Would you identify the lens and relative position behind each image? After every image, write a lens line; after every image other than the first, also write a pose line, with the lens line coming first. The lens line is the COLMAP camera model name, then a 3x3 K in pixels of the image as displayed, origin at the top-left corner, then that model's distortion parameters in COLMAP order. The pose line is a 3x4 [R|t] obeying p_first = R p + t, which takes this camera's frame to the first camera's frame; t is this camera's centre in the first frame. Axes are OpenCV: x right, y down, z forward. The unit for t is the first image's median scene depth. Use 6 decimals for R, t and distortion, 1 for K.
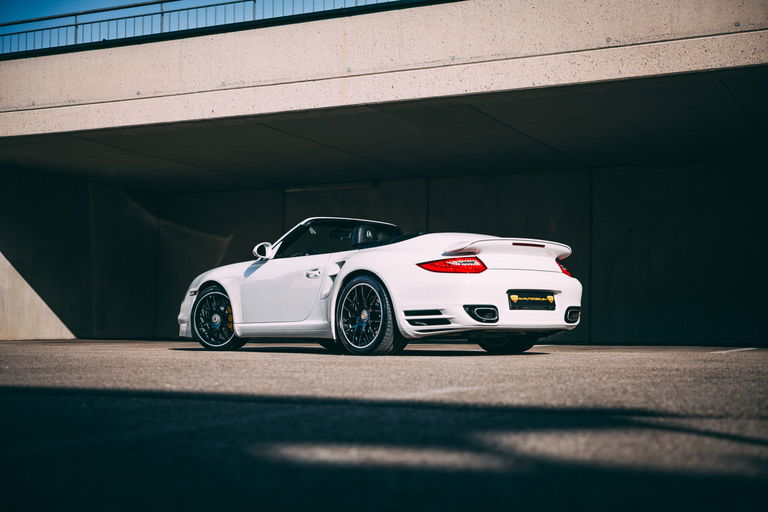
lens RADIAL K [[1102.9, 0, 388.2], [0, 1102.9, 253.0], [0, 0, 1]] dist [0.013534, 0.000000]
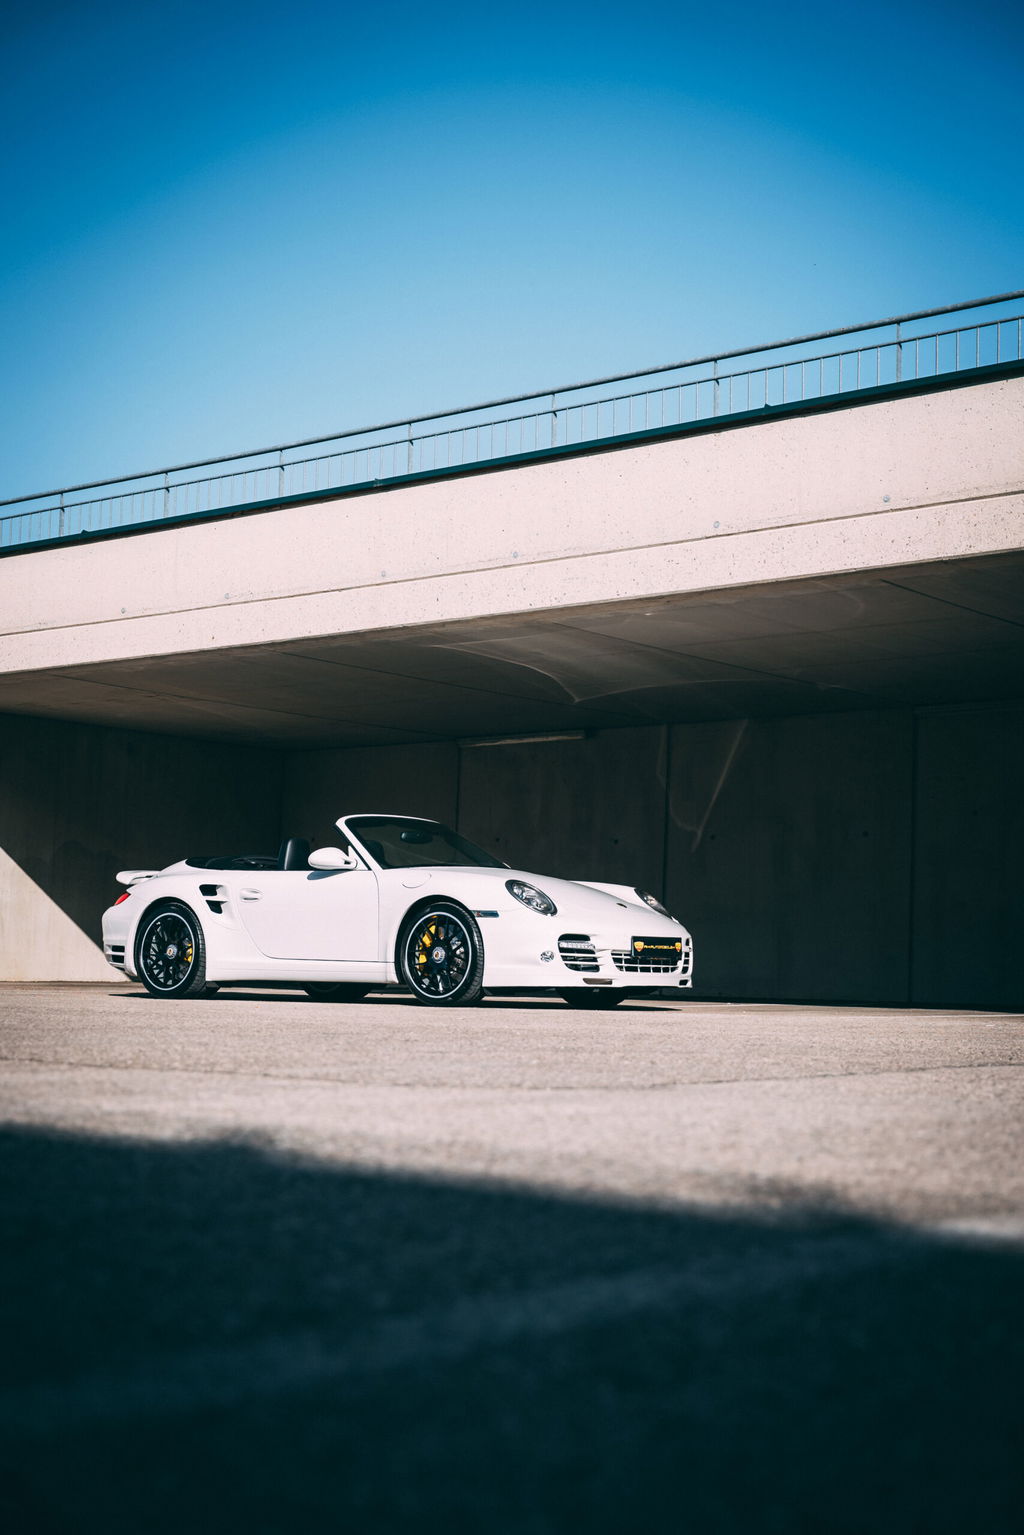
lens RADIAL K [[2069.2, 0, 550.5], [0, 2069.2, 813.2], [0, 0, 1]] dist [-0.018969, 0.000000]
pose [[0.975089, -0.000845, -0.221812, 0.330432], [-0.001847, 0.999927, -0.011930, -0.008743], [0.221806, 0.012043, 0.975017, -0.175115]]
